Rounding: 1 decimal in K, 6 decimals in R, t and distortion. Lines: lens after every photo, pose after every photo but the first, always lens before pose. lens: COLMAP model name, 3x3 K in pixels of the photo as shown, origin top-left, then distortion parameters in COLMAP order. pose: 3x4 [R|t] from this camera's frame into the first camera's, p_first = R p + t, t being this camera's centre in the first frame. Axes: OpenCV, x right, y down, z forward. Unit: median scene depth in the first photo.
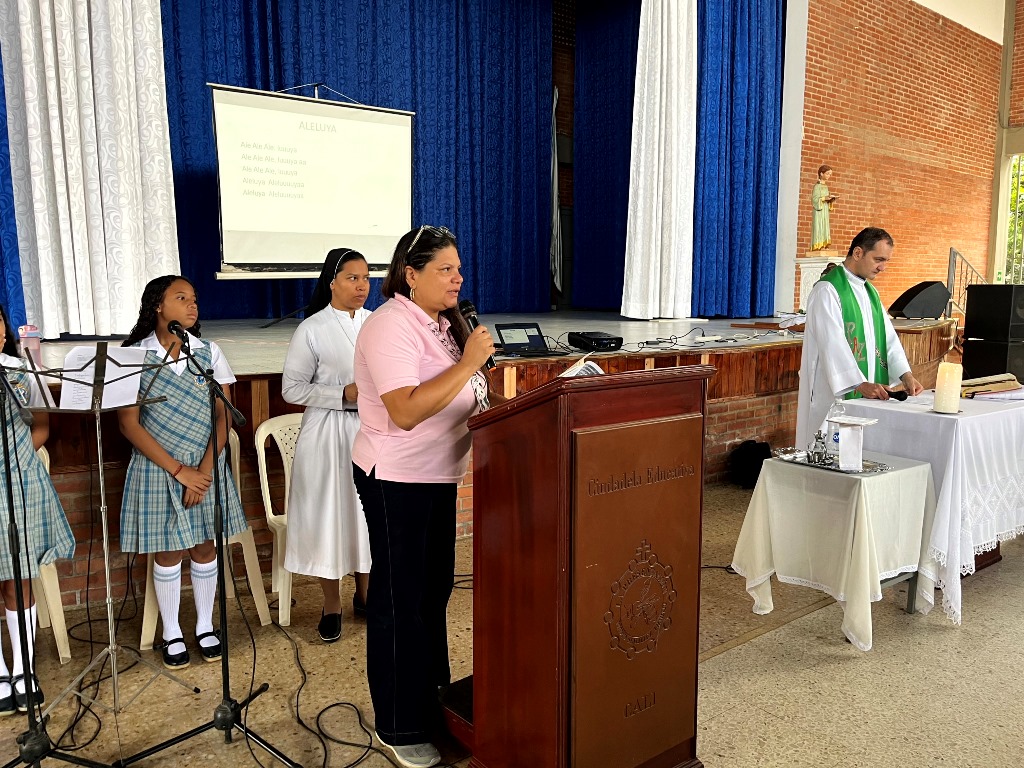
lens RADIAL K [[778.0, 0, 515.1], [0, 778.0, 388.1], [0, 0, 1]] dist [0.070461, -0.096031]
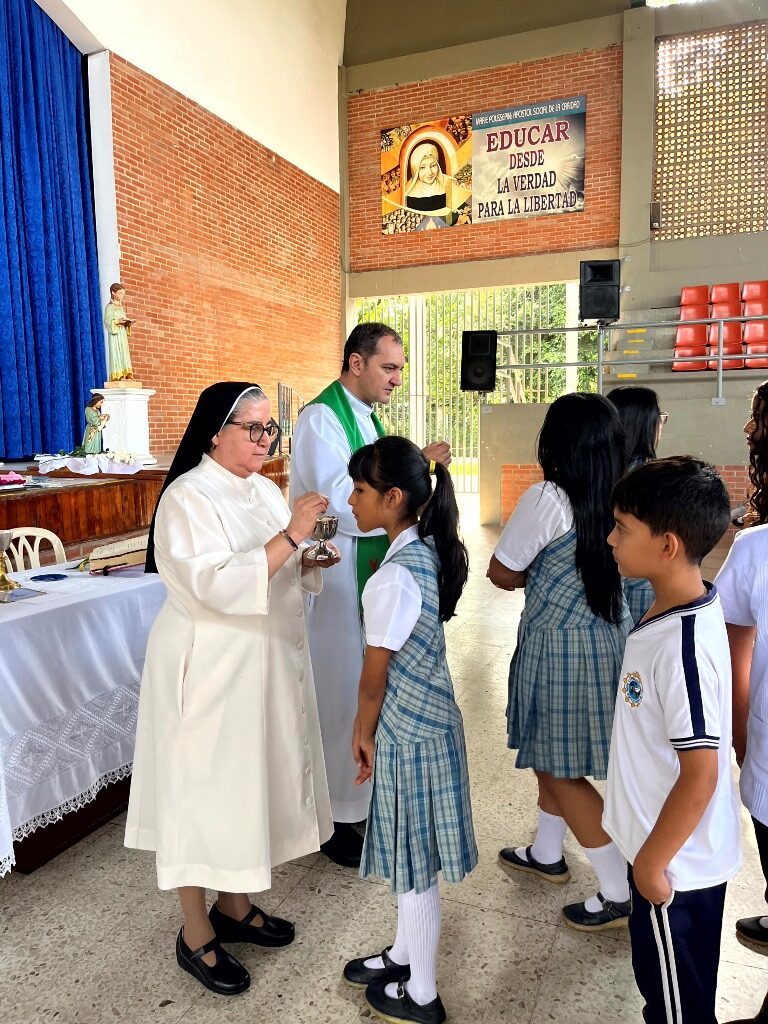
lens RADIAL K [[778.0, 0, 380.7], [0, 778.0, 503.1], [0, 0, 1]] dist [0.070461, -0.096031]
pose [[0.869229, -0.058637, 0.490921, 0.169485], [0.071907, 0.997378, -0.008191, -0.010321], [-0.489153, 0.042421, 0.871166, 0.089906]]
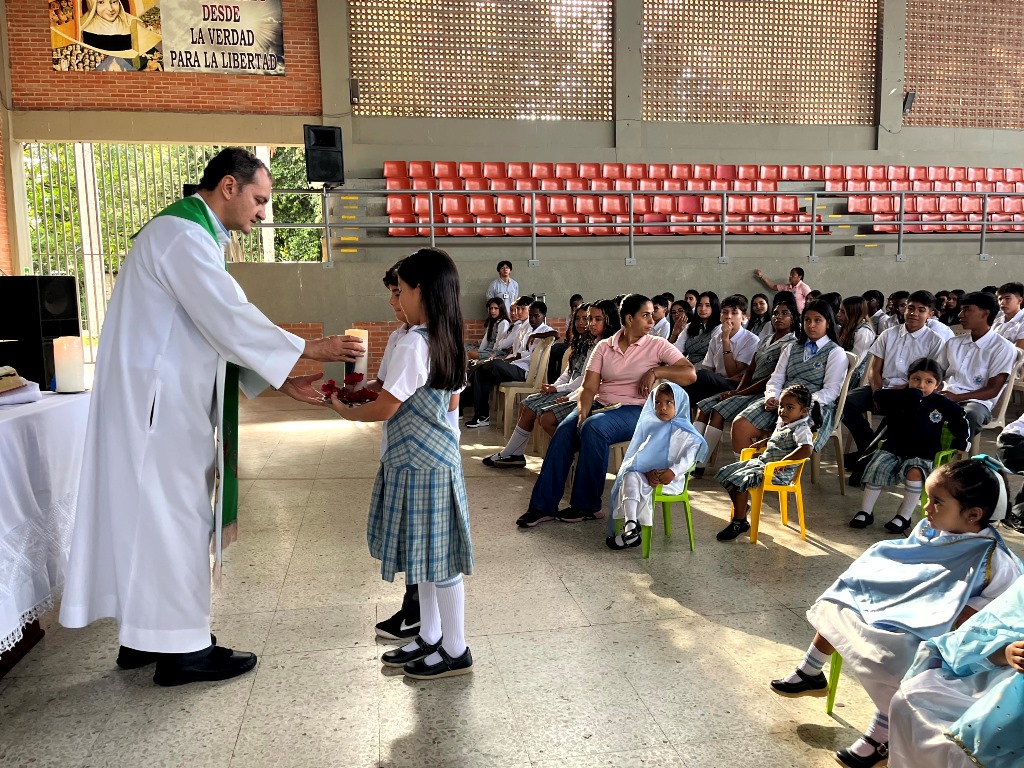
lens RADIAL K [[778.0, 0, 505.3], [0, 778.0, 394.2], [0, 0, 1]] dist [0.070461, -0.096031]
pose [[0.475664, -0.120320, 0.871359, 0.089634], [0.123621, 0.989913, 0.069208, 0.004194], [-0.870897, 0.074799, 0.485740, 0.113555]]
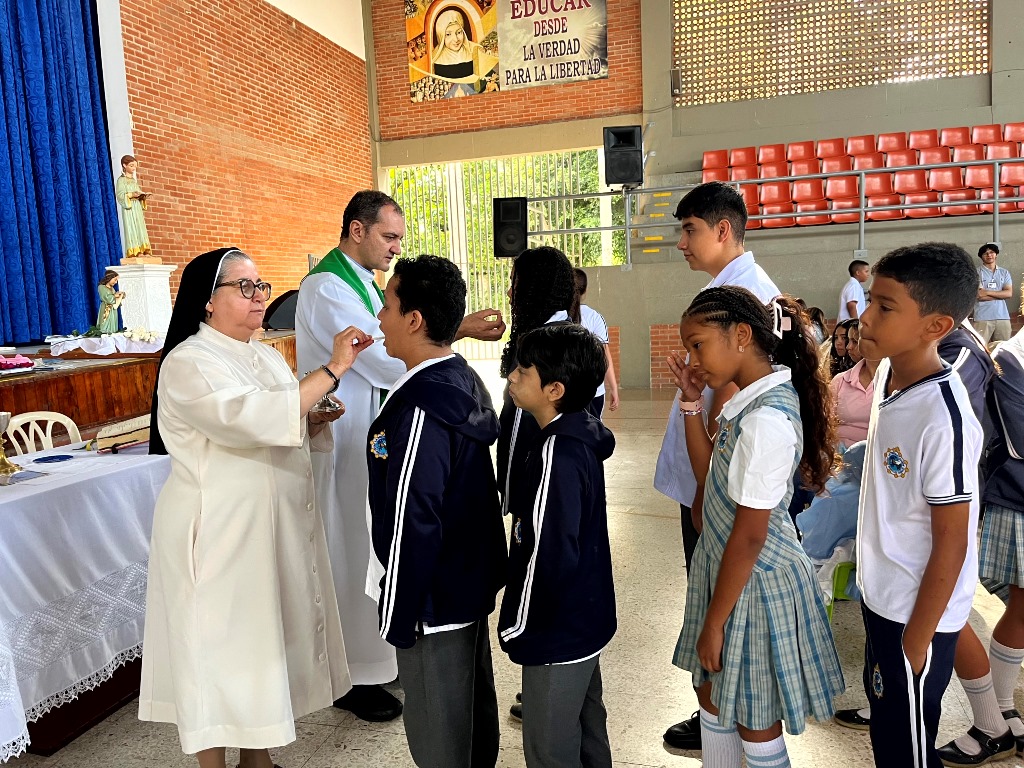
lens RADIAL K [[778.0, 0, 513.8], [0, 778.0, 384.1], [0, 0, 1]] dist [0.070461, -0.096031]
pose [[0.807849, -0.105828, 0.579811, 0.175325], [0.117904, 0.992880, 0.016948, -0.006490], [-0.577477, 0.054670, 0.814575, 0.077251]]
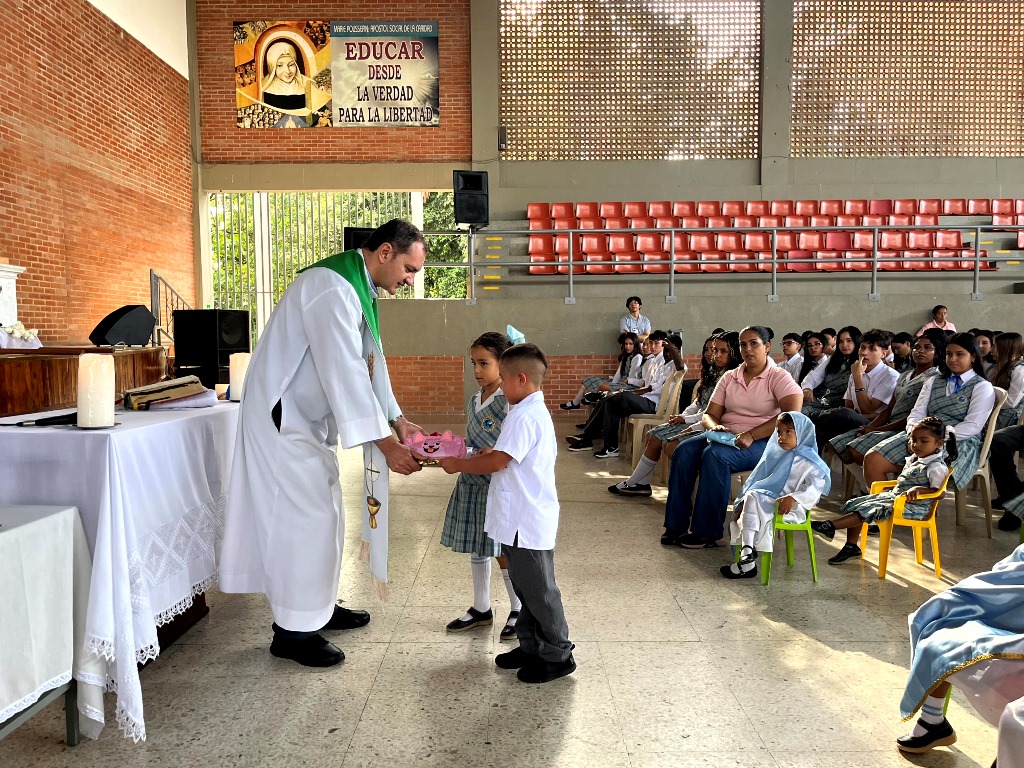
lens RADIAL K [[778.0, 0, 511.2], [0, 778.0, 396.7], [0, 0, 1]] dist [0.070461, -0.096031]
pose [[0.620075, -0.065009, 0.781844, 0.078371], [0.101528, 0.994830, 0.002197, 0.012583], [-0.777945, 0.078017, 0.623470, 0.098283]]
